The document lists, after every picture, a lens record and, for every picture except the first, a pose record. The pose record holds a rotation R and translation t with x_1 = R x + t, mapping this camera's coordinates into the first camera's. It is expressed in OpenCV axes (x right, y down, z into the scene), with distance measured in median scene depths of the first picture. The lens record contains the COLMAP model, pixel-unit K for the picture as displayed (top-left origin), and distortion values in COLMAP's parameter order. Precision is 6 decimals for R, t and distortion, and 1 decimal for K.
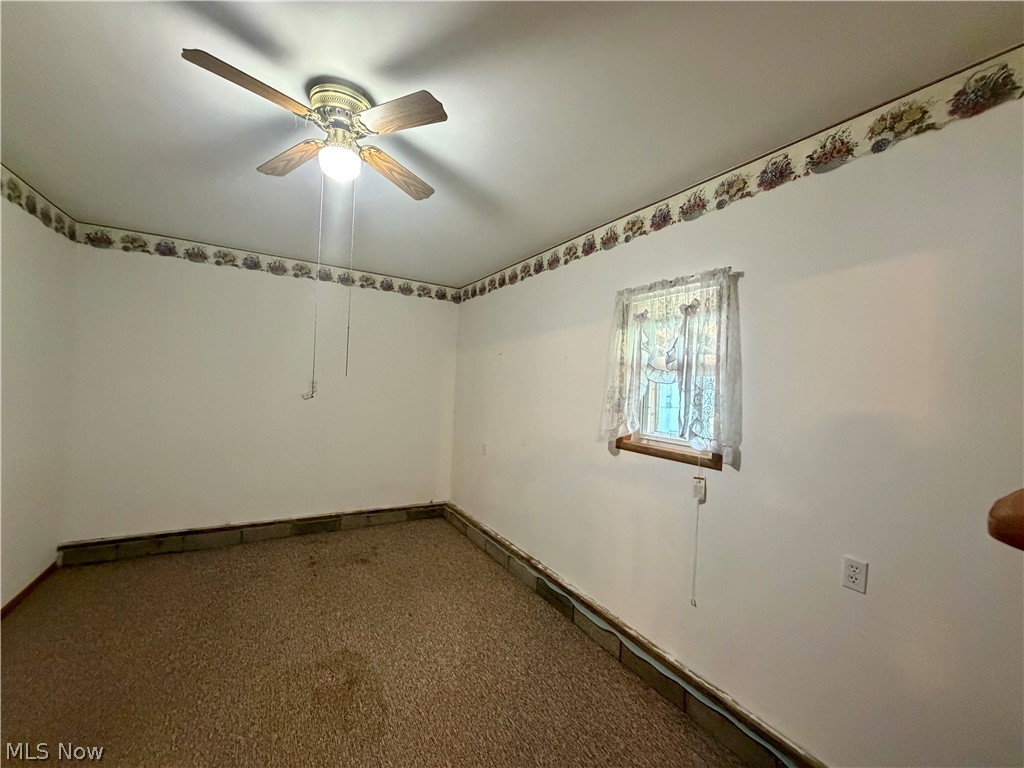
lens RADIAL K [[411.0, 0, 511.7], [0, 411.0, 387.7], [0, 0, 1]] dist [-0.002410, -0.000287]
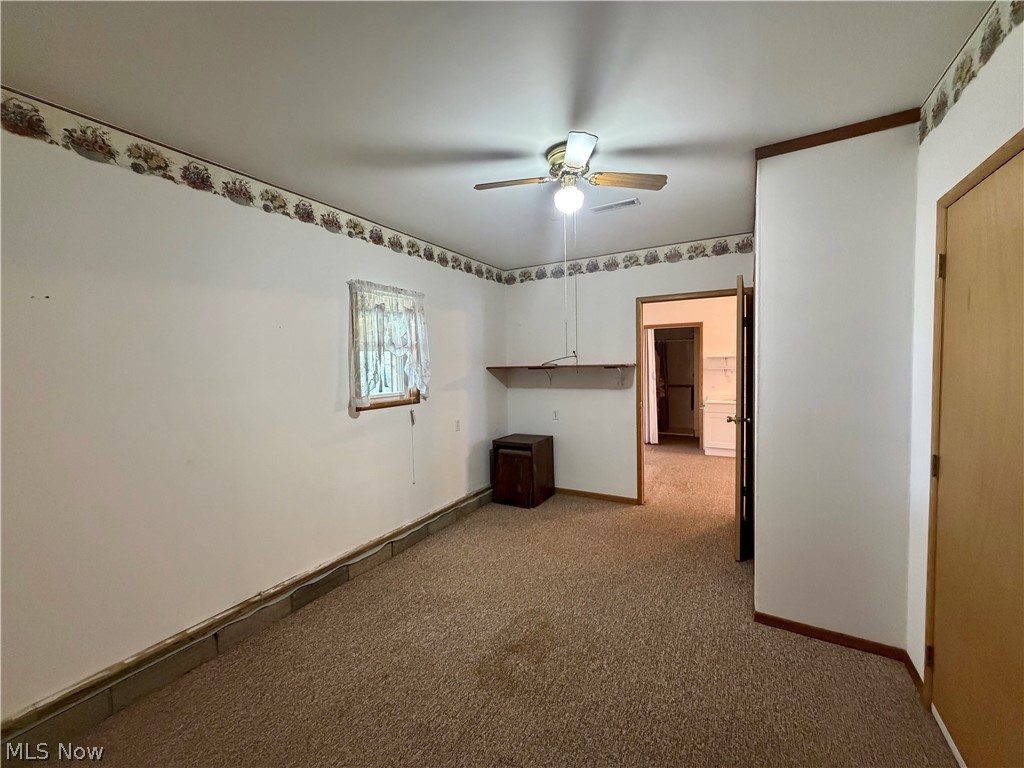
lens RADIAL K [[410.1, 0, 509.1], [0, 410.1, 383.0], [0, 0, 1]] dist [0.002137, 0.000385]
pose [[-0.486846, -0.082932, 0.869542, -1.017589], [0.002268, 0.995359, 0.096202, -0.050226], [-0.873485, 0.048807, -0.484399, 1.212897]]
